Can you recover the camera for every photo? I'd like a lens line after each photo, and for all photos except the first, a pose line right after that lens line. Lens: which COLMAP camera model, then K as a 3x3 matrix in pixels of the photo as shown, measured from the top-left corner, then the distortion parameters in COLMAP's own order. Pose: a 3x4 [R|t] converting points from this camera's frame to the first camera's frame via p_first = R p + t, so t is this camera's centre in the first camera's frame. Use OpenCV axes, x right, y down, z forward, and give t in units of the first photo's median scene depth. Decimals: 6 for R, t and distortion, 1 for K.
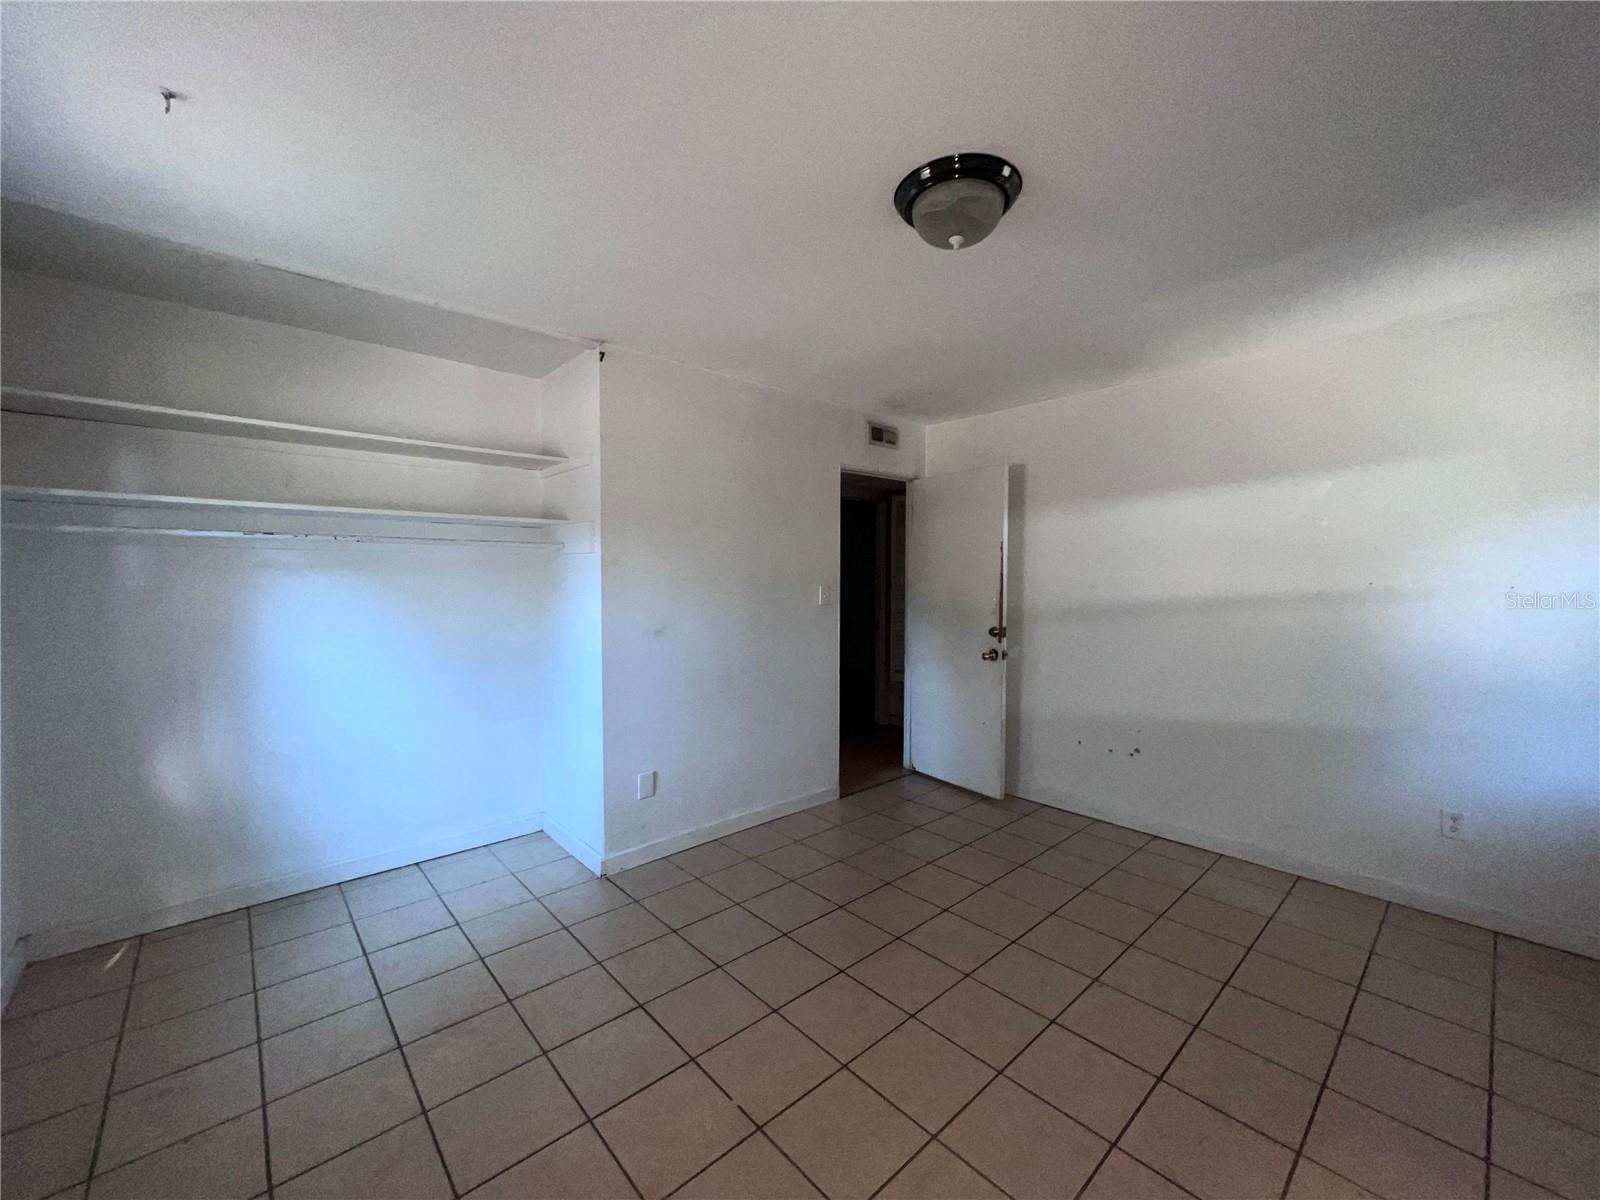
lens RADIAL K [[639.2, 0, 784.1], [0, 639.2, 611.1], [0, 0, 1]] dist [-0.000621, 0.000339]
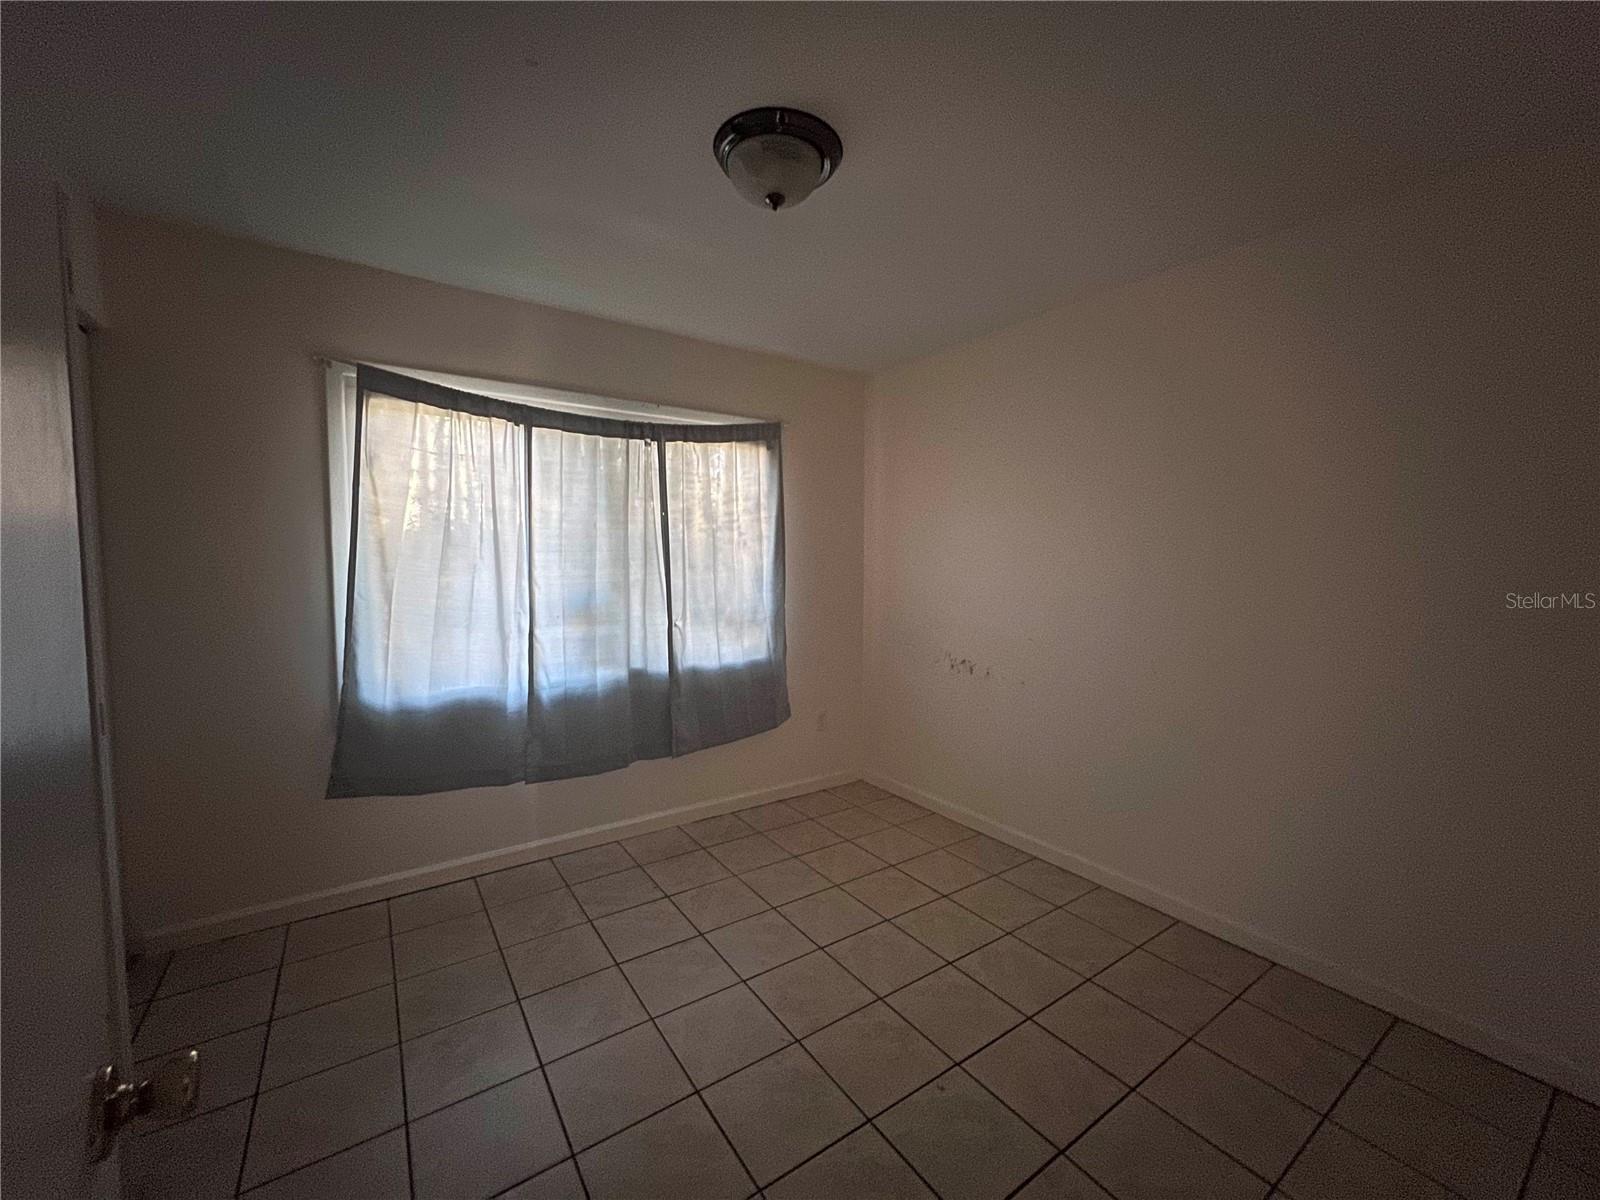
lens RADIAL K [[639.2, 0, 809.4], [0, 639.2, 604.3], [0, 0, 1]] dist [-0.000621, 0.000339]
pose [[0.994077, 0.008284, -0.108361, -0.091003], [-0.005878, 0.999729, 0.022507, -0.006427], [0.108519, -0.021737, 0.993857, 0.103565]]
